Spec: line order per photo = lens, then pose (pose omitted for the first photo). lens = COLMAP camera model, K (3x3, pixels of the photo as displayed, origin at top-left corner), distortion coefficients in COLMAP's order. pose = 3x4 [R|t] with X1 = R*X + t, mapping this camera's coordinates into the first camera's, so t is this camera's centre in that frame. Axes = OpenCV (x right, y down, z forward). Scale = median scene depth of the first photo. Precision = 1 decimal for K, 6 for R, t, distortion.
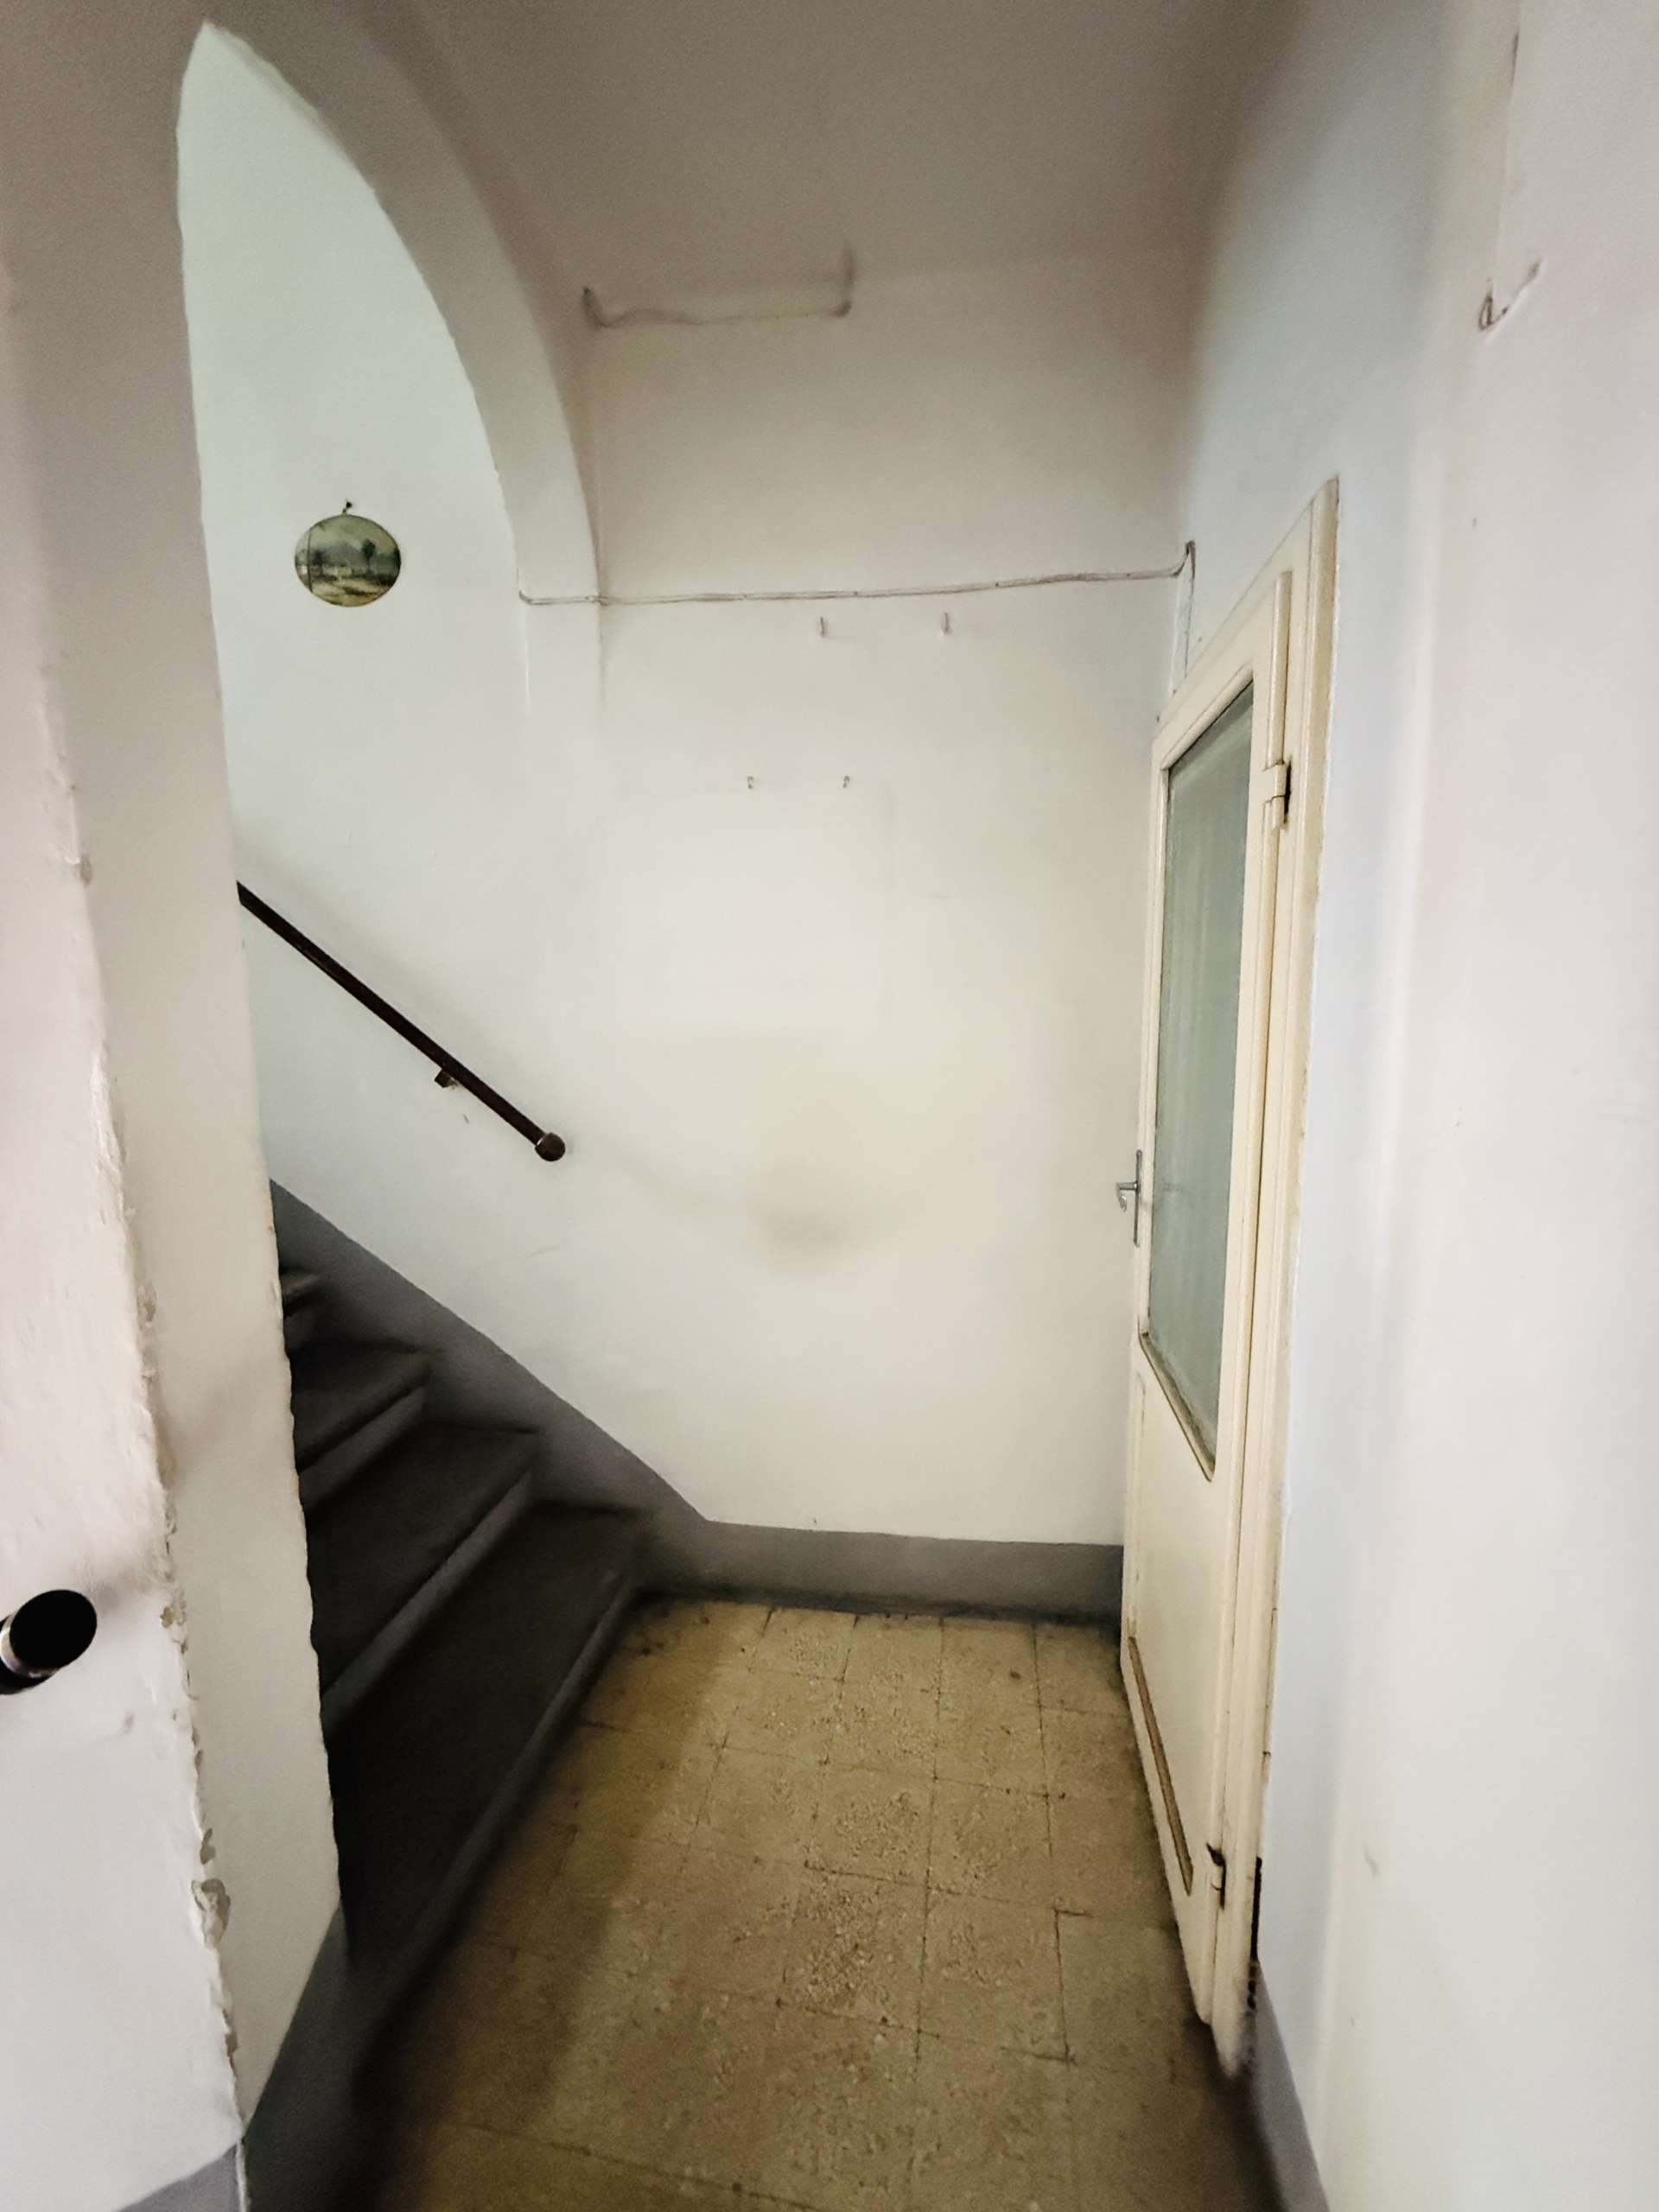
lens RADIAL K [[886.7, 0, 823.2], [0, 886.7, 1090.5], [0, 0, 1]] dist [-0.001563, 0.000257]
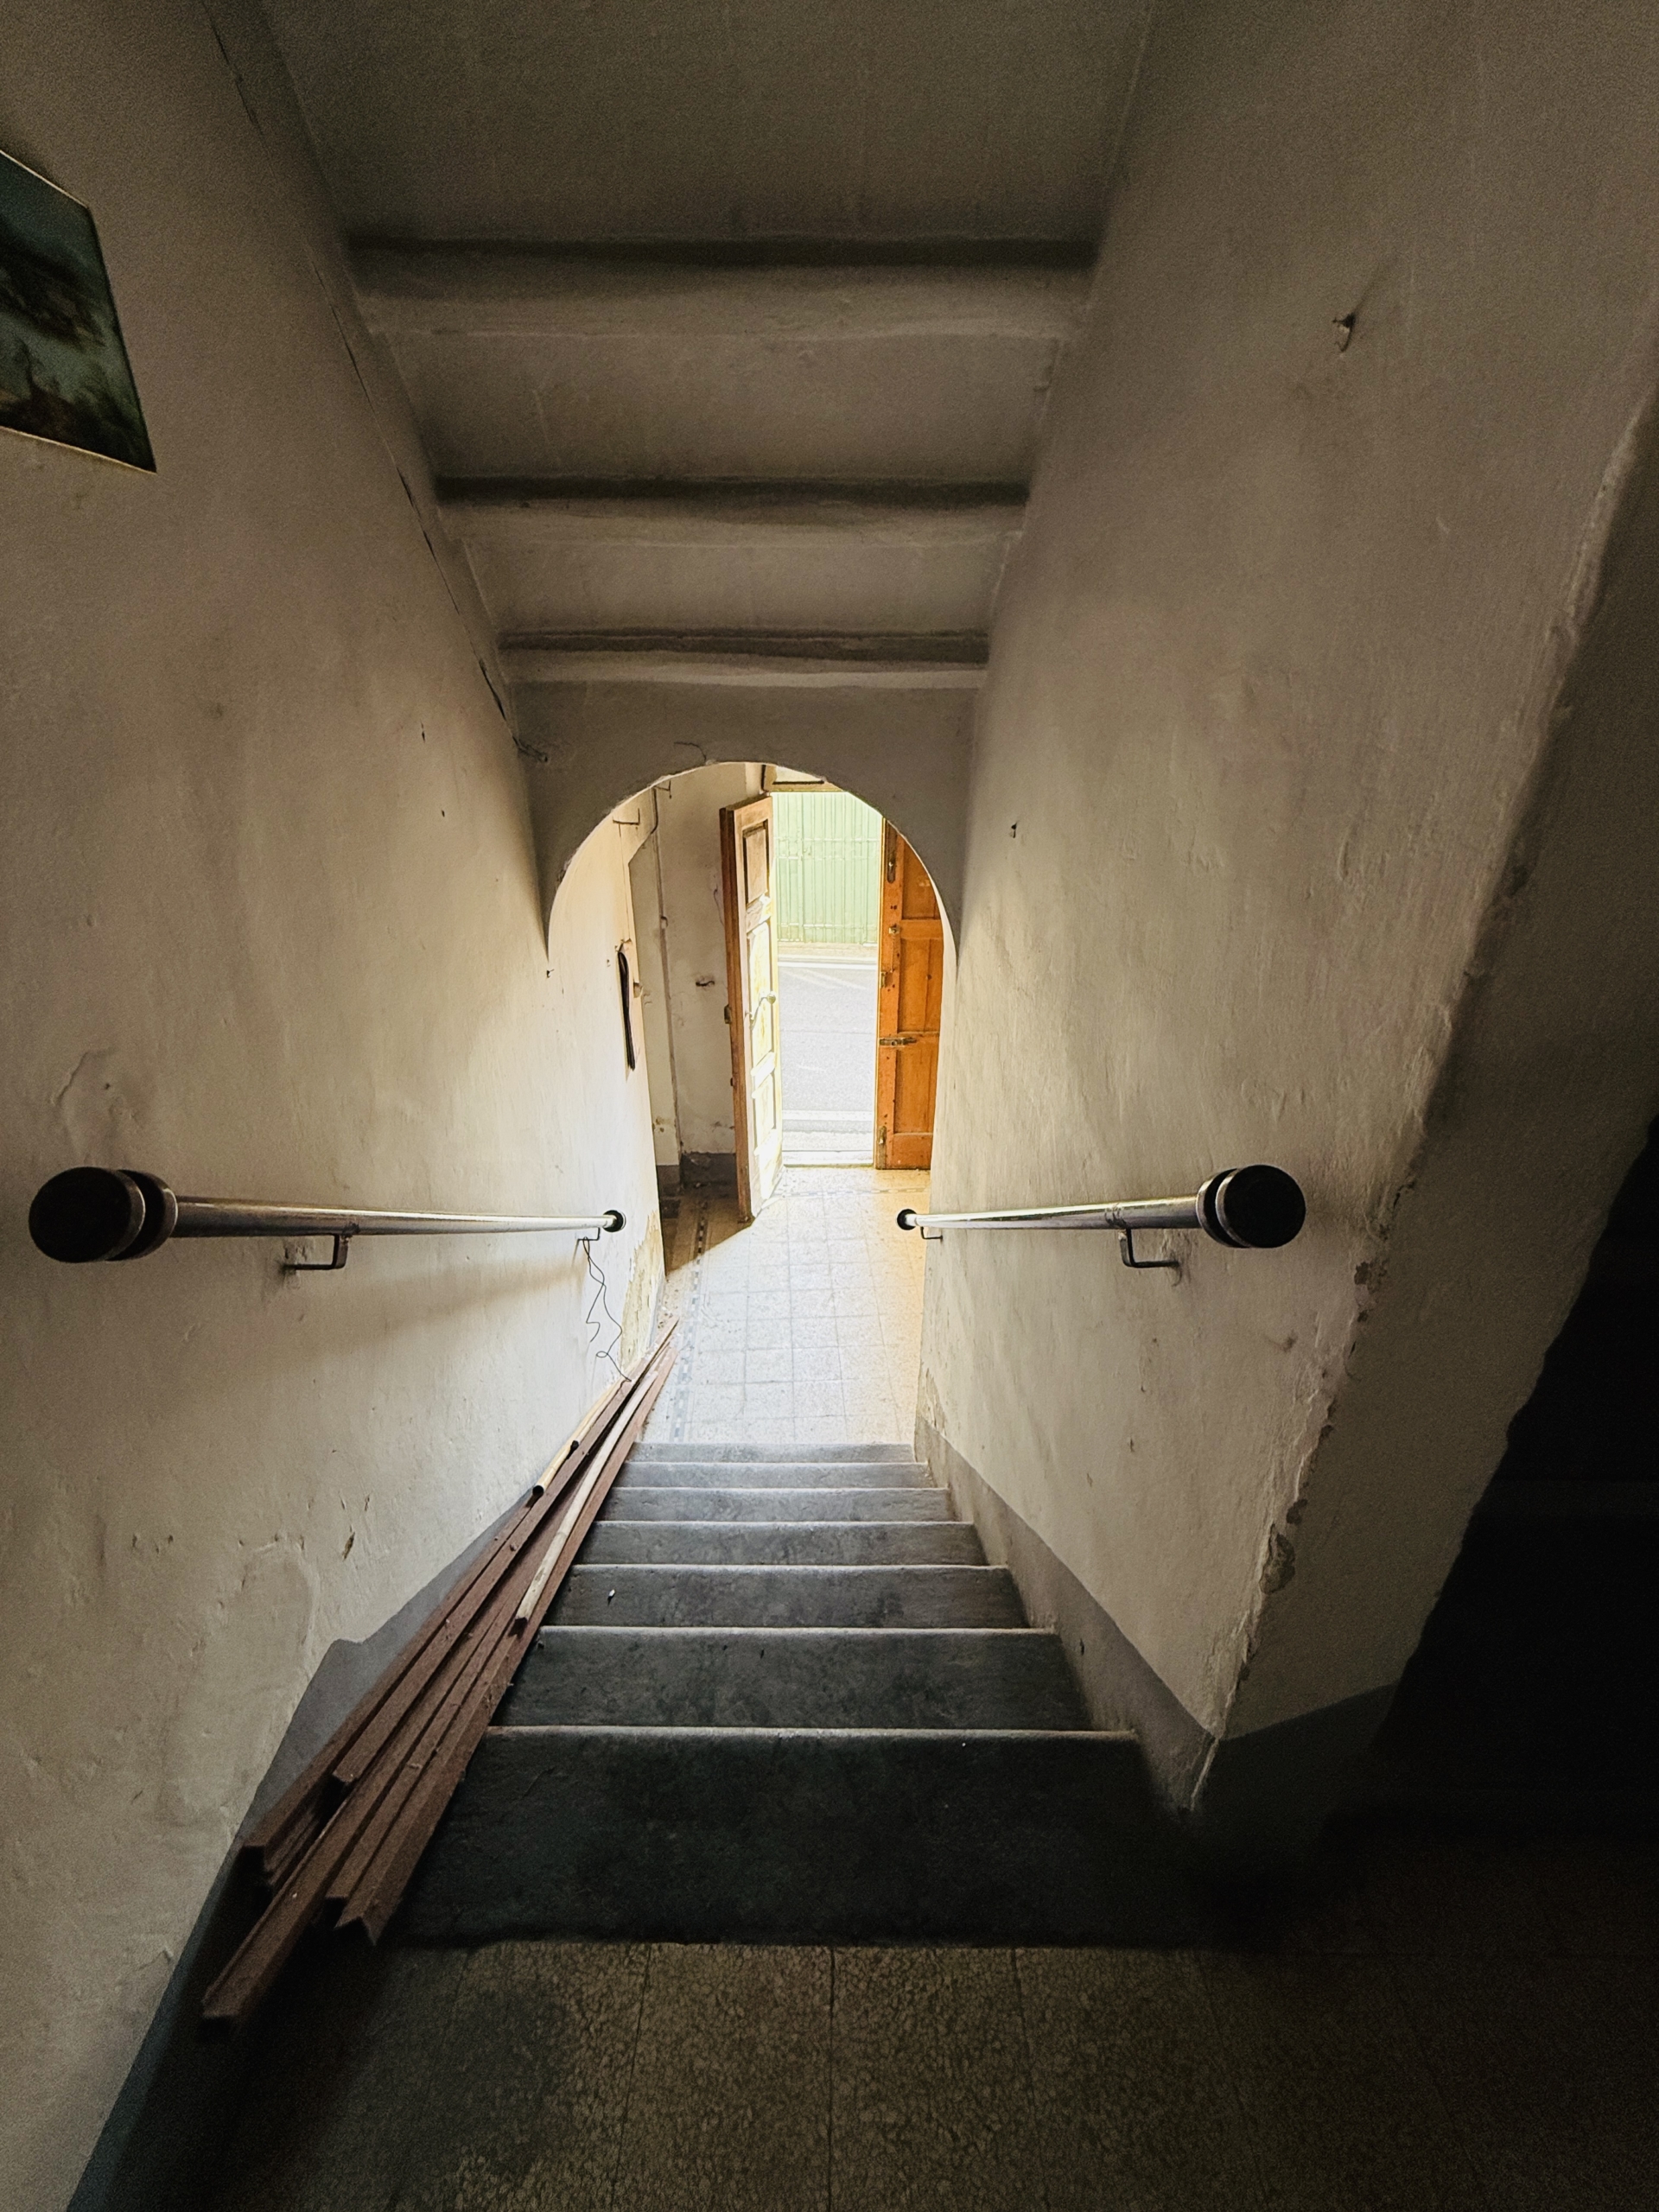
lens RADIAL K [[886.7, 0, 827.6], [0, 886.7, 1090.4], [0, 0, 1]] dist [-0.001563, 0.000257]
pose [[0.181777, 0.443566, -0.877614, -0.201686], [-0.127906, 0.895566, 0.426147, 0.169111], [0.974986, 0.034789, 0.219528, 0.351957]]
